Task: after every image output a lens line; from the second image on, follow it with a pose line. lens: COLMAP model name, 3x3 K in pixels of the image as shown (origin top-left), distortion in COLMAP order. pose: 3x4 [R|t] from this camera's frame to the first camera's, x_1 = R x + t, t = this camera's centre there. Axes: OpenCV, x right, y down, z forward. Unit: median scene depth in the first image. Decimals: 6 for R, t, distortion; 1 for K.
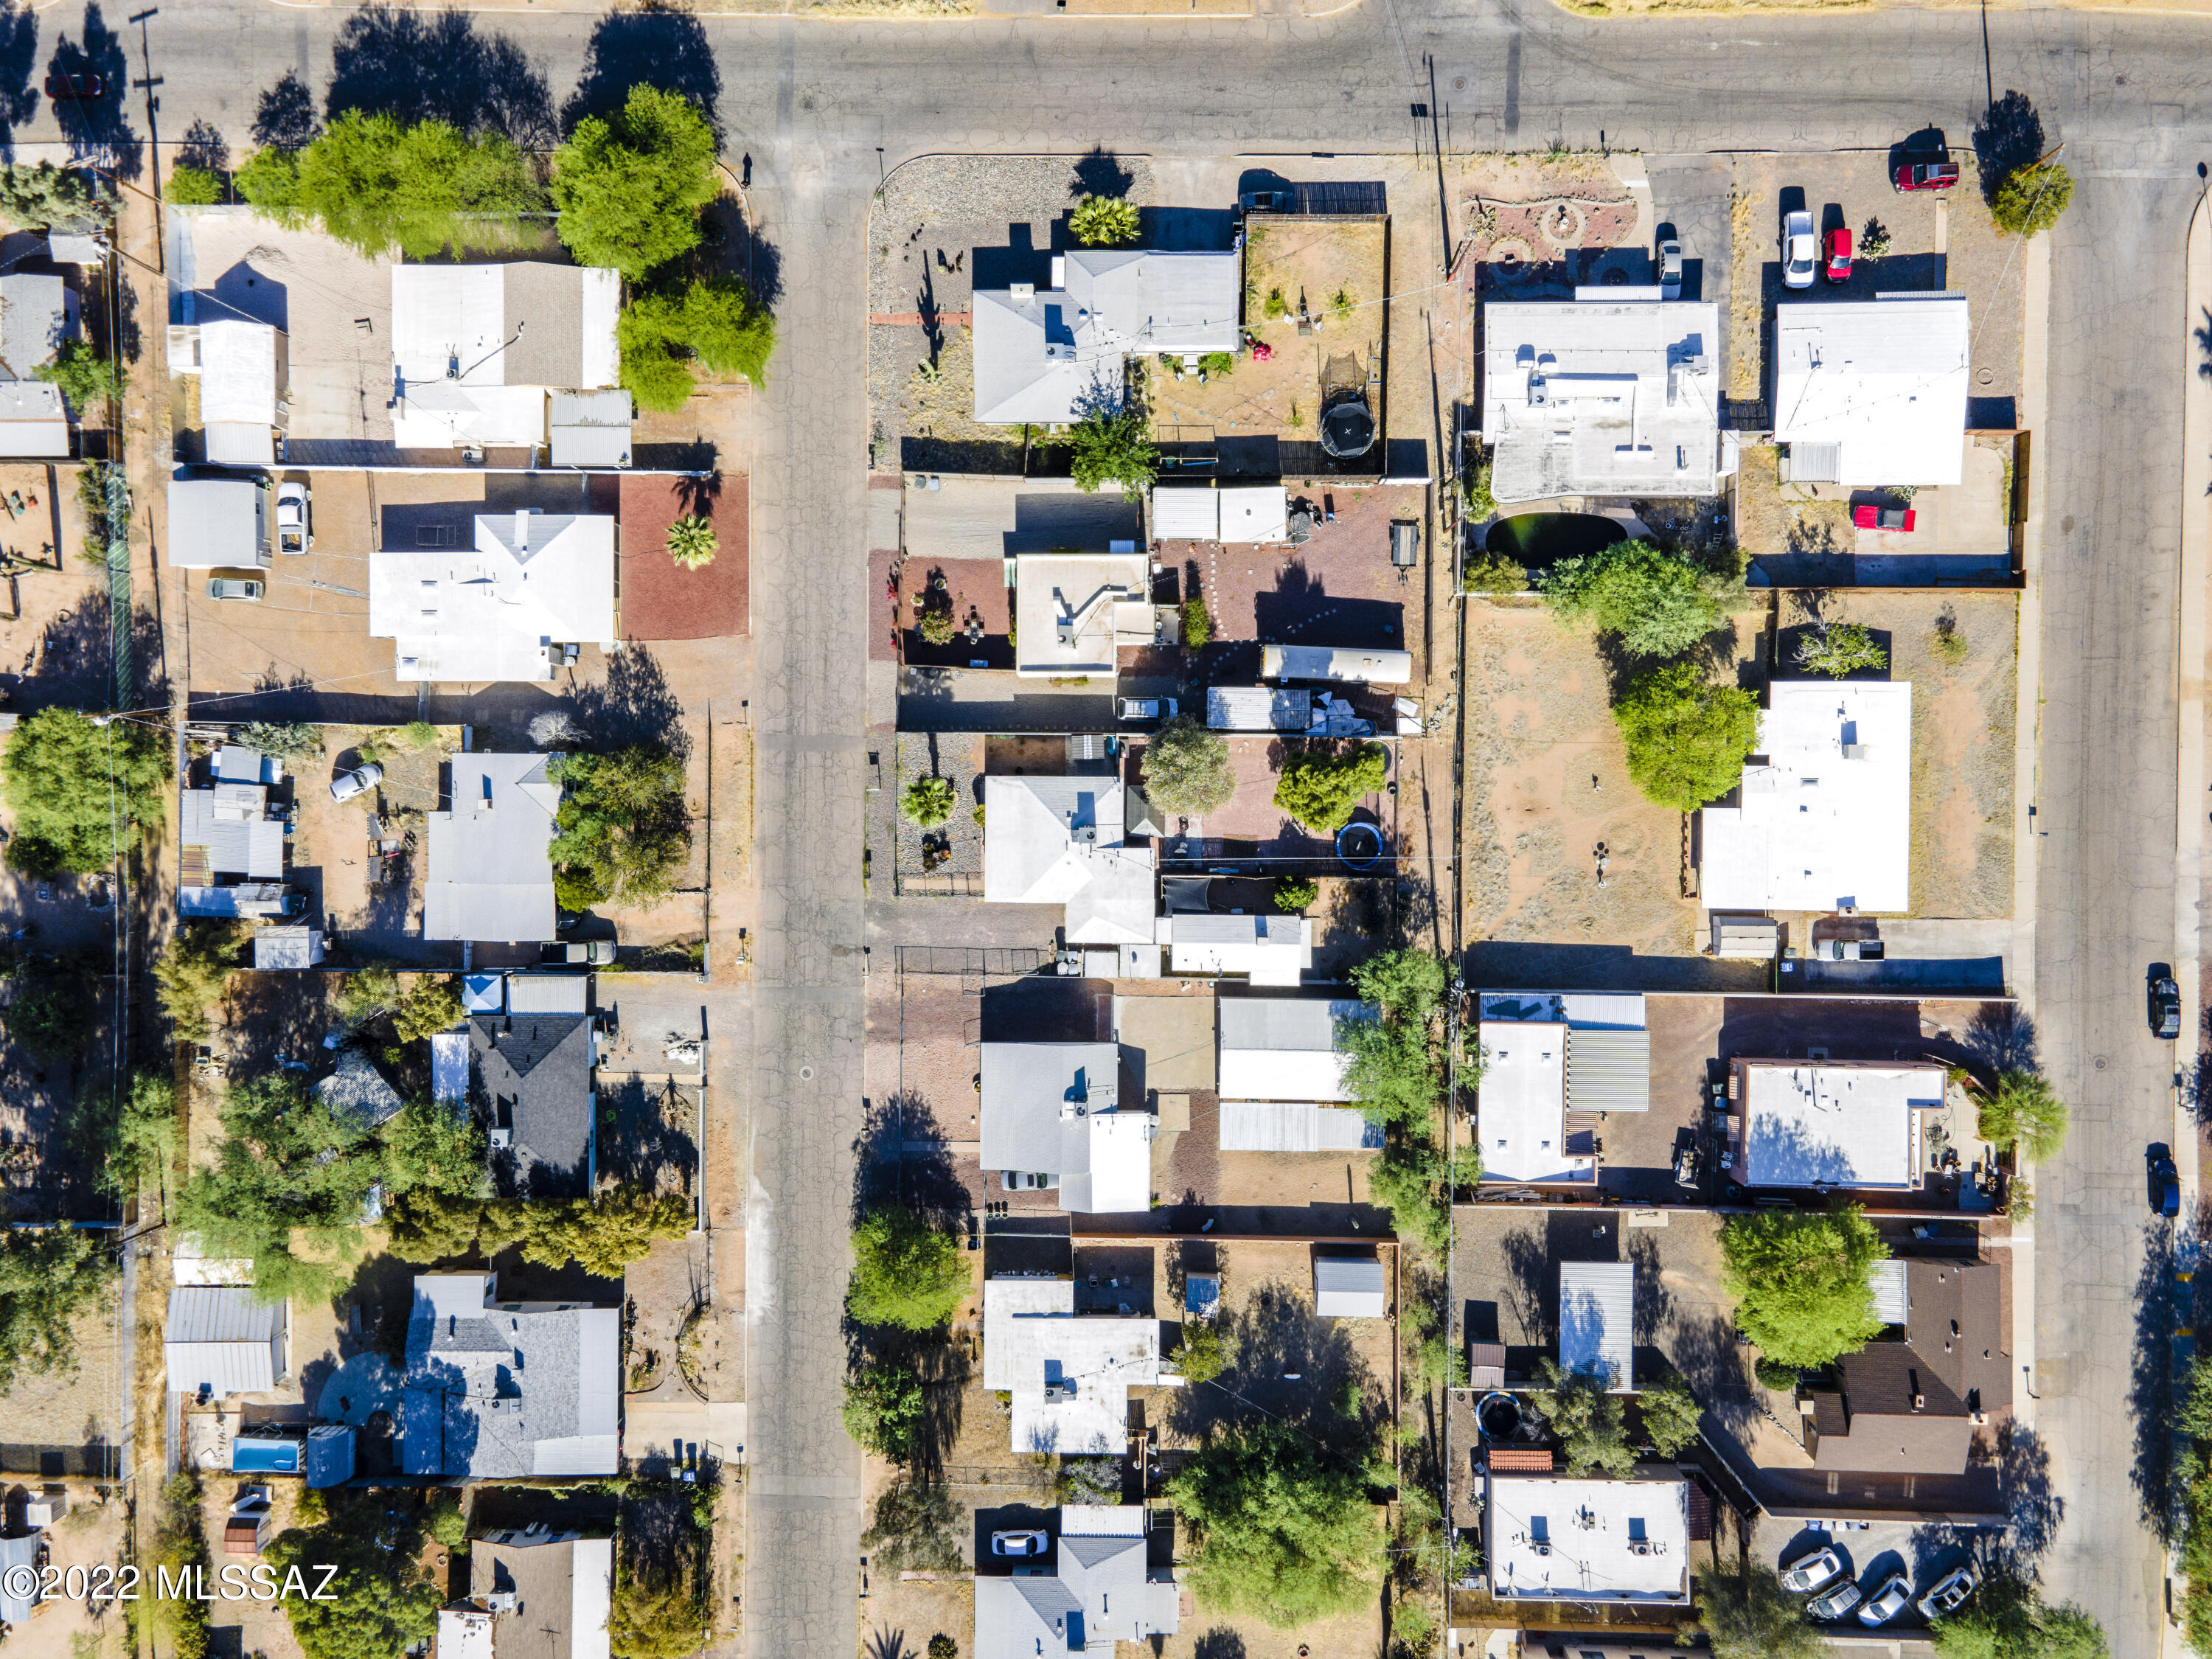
lens RADIAL K [[1613.7, 0, 1100.9], [0, 1613.7, 815.8], [0, 0, 1]] dist [0.042343, 0.006509]
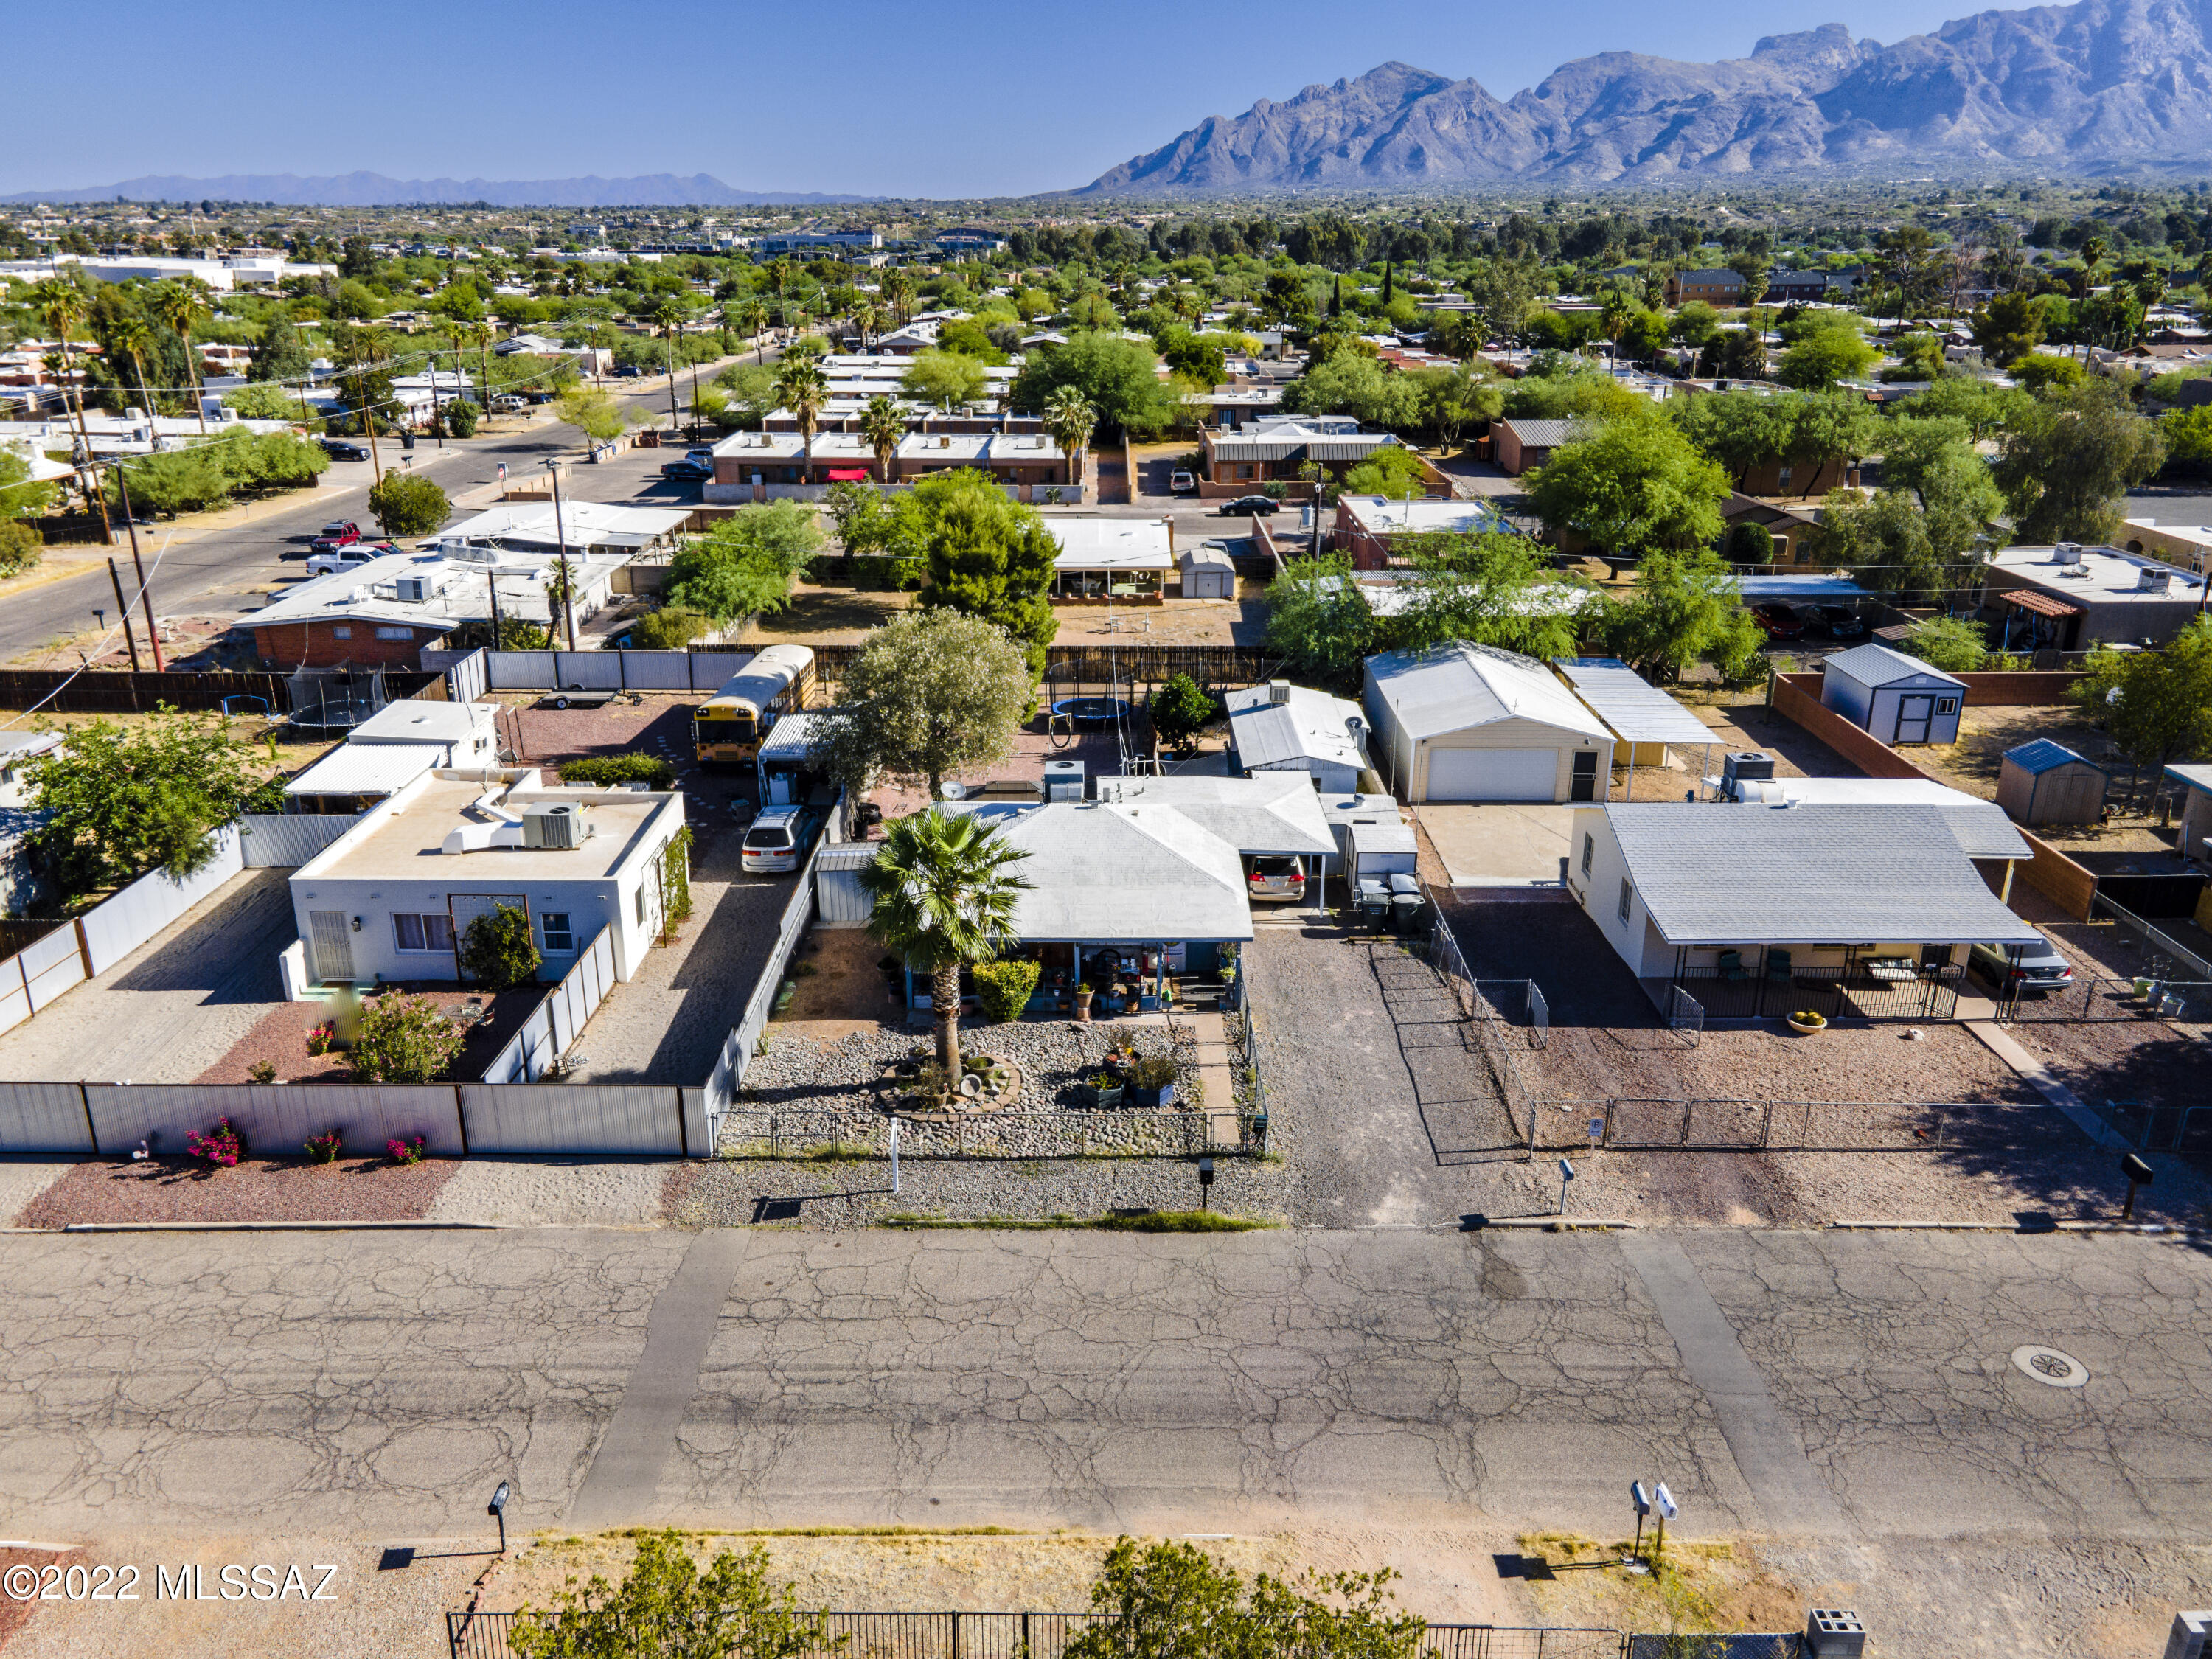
lens RADIAL K [[1669.1, 0, 1096.8], [0, 1669.1, 820.4], [0, 0, 1]] dist [0.036232, -0.002790]
pose [[-0.000692, -0.300858, 0.953669, -0.399416], [0.999997, 0.001847, 0.001308, 0.018773], [-0.002154, 0.953667, 0.300856, 0.858739]]
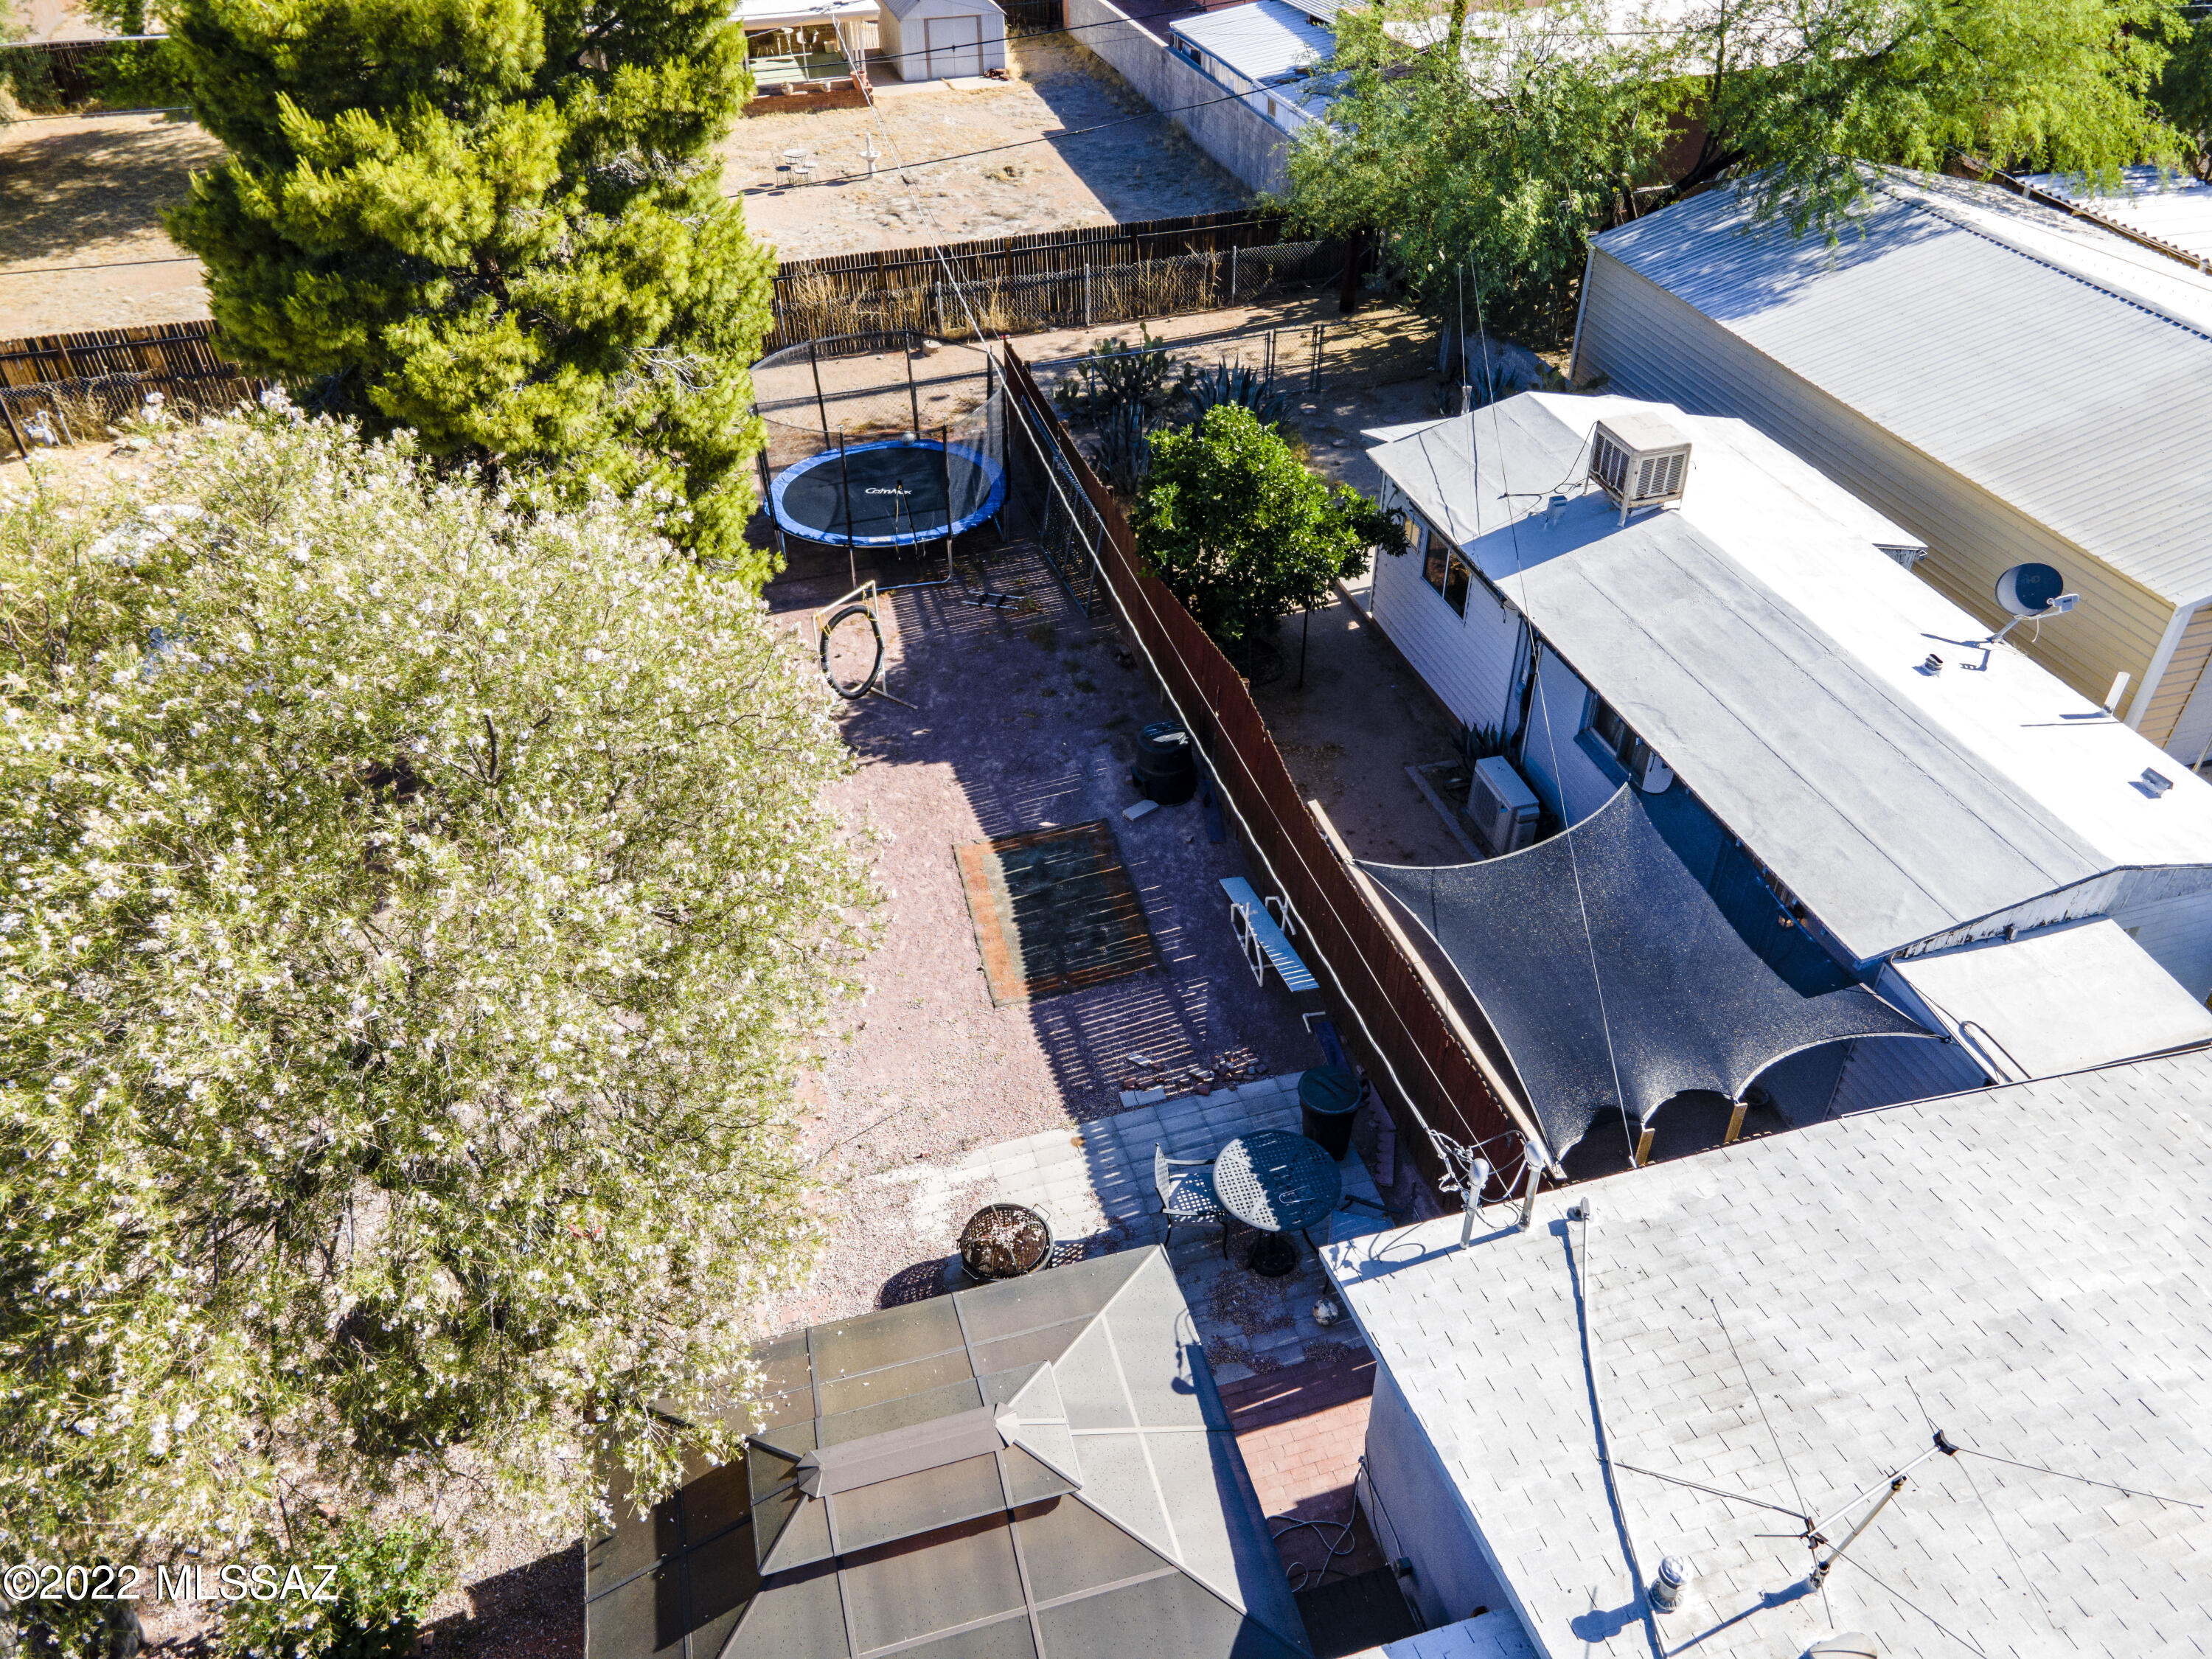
lens RADIAL K [[1610.8, 0, 1106.0], [0, 1610.8, 829.5], [0, 0, 1]] dist [0.002895, 0.068762]
pose [[-0.281715, -0.559451, 0.779519, -0.017297], [0.959148, -0.186131, 0.213049, -0.004942], [0.025902, 0.807694, 0.589033, 0.916305]]
